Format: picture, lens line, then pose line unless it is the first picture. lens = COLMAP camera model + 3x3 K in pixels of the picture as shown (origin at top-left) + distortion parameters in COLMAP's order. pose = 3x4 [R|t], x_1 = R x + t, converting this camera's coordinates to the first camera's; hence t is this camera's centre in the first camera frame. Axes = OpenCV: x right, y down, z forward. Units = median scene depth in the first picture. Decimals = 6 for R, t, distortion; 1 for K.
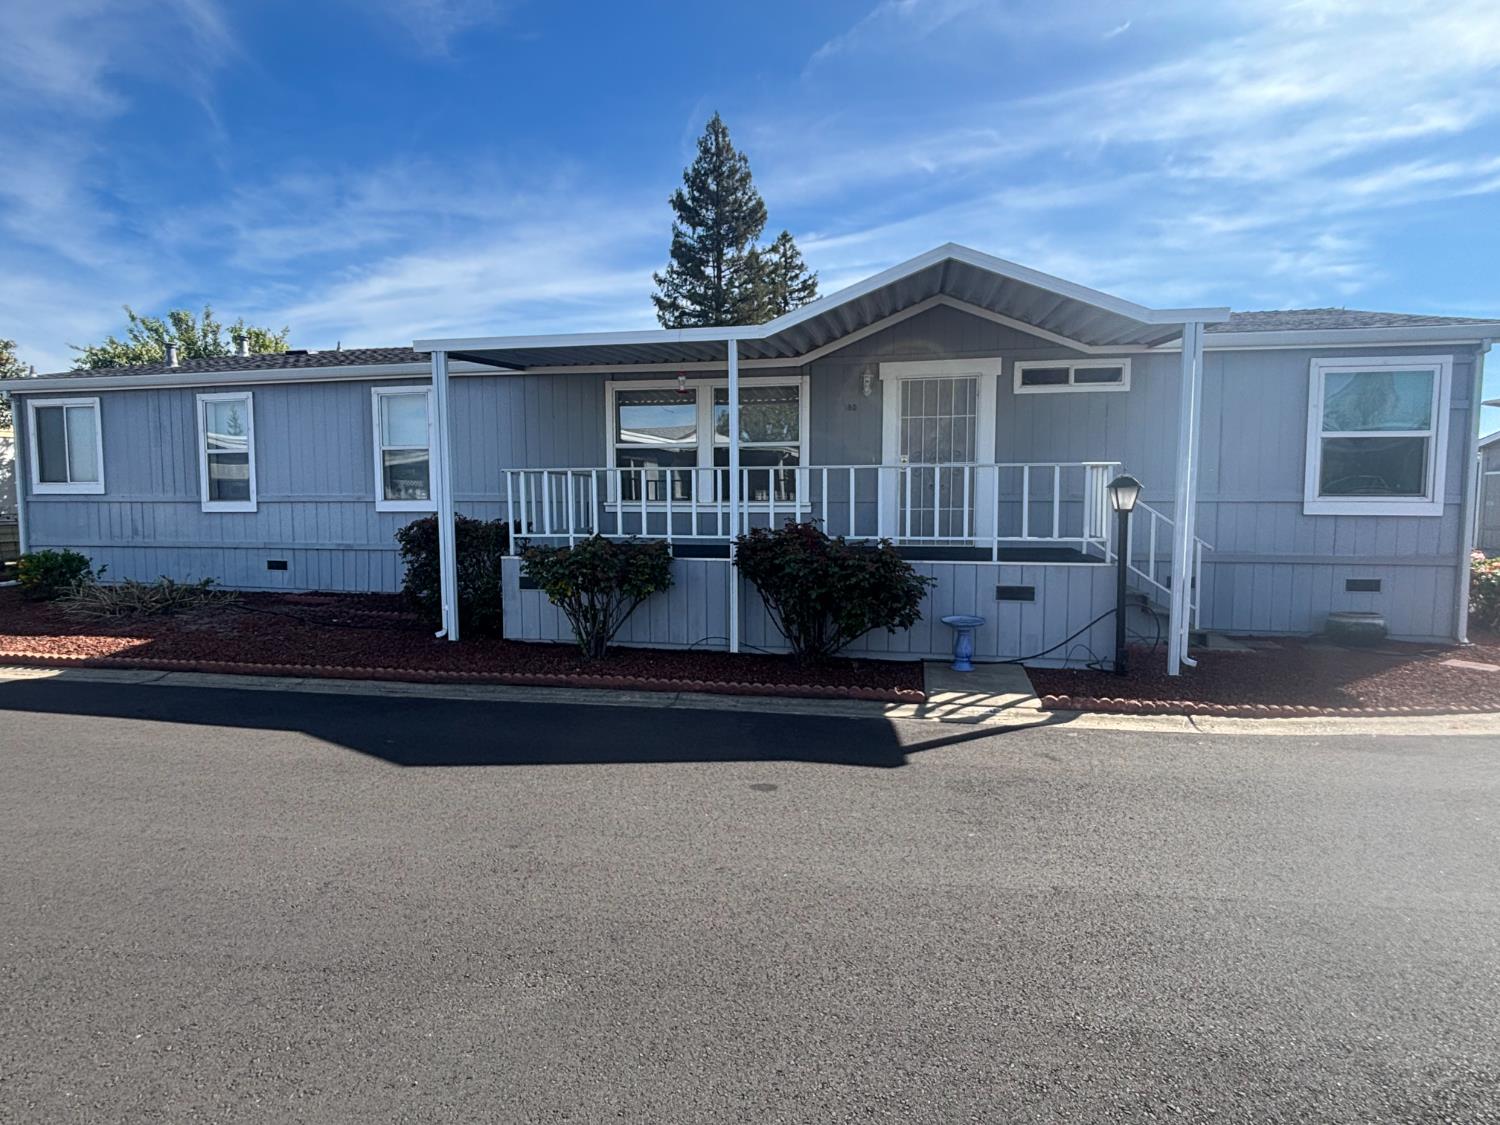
lens RADIAL K [[800.4, 0, 748.6], [0, 800.4, 562.3], [0, 0, 1]] dist [-0.001665, 0.001882]
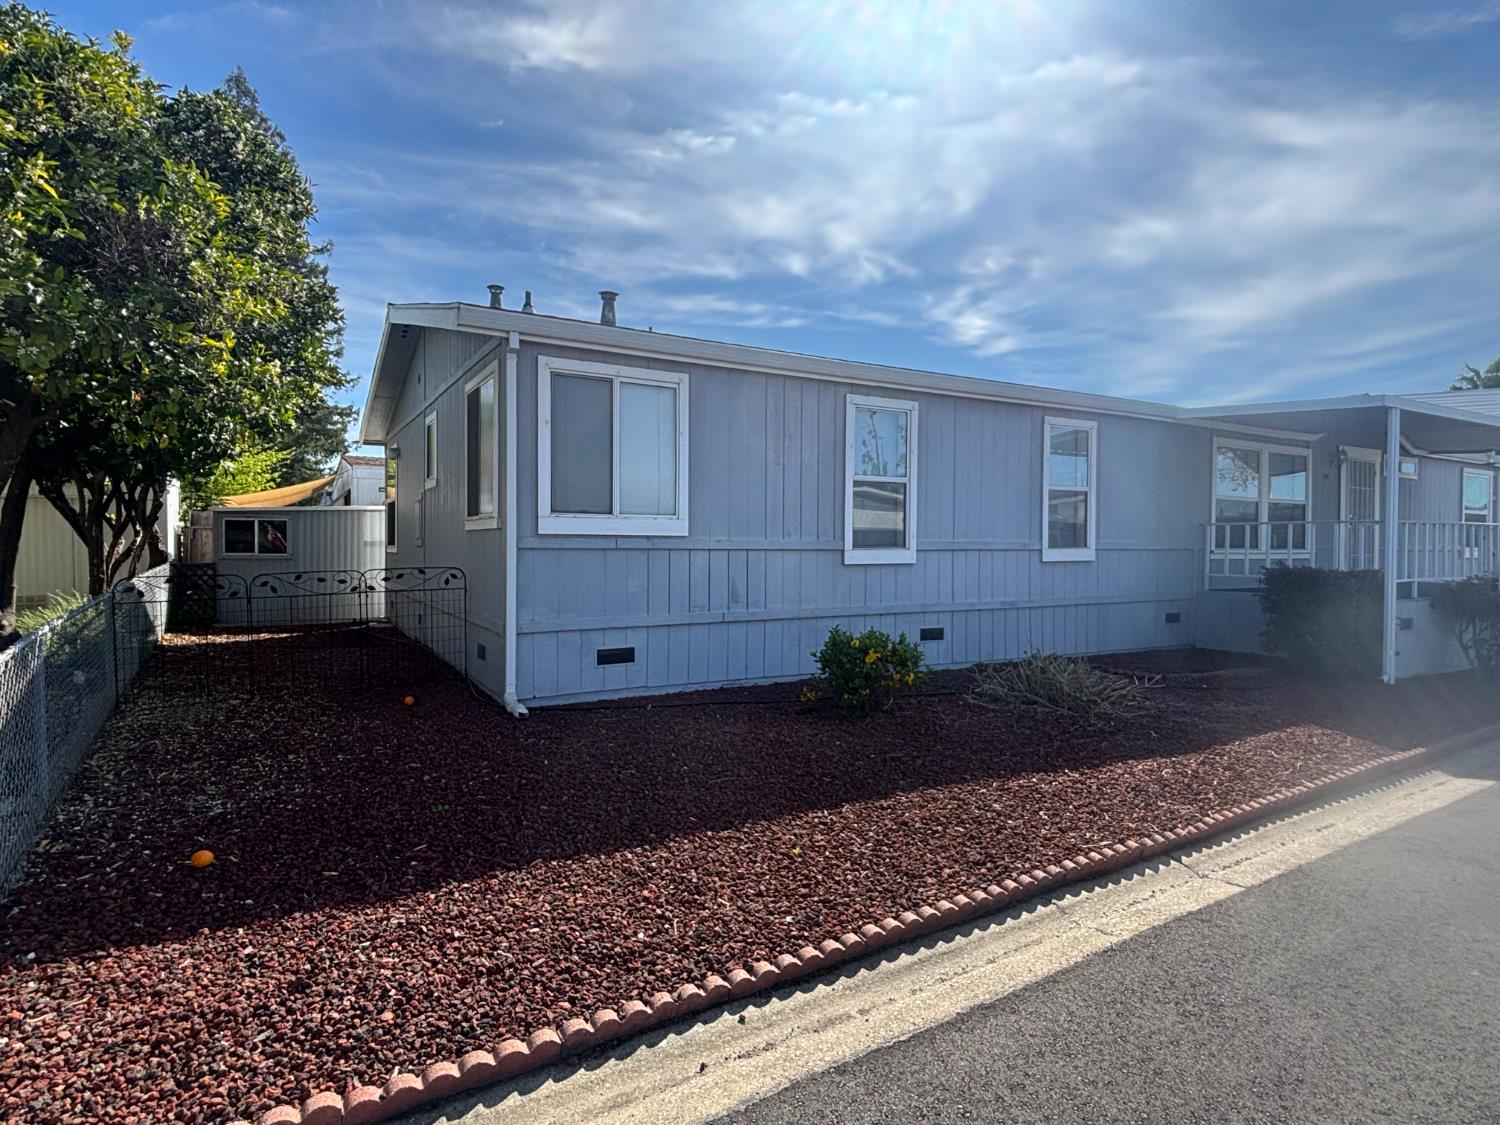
lens RADIAL K [[800.4, 0, 748.6], [0, 800.4, 558.1], [0, 0, 1]] dist [-0.001665, 0.001882]
pose [[0.749081, -0.005058, 0.662459, -1.139743], [0.049111, 0.997643, -0.047916, -0.037654], [-0.660655, 0.068427, 0.747564, 0.518867]]
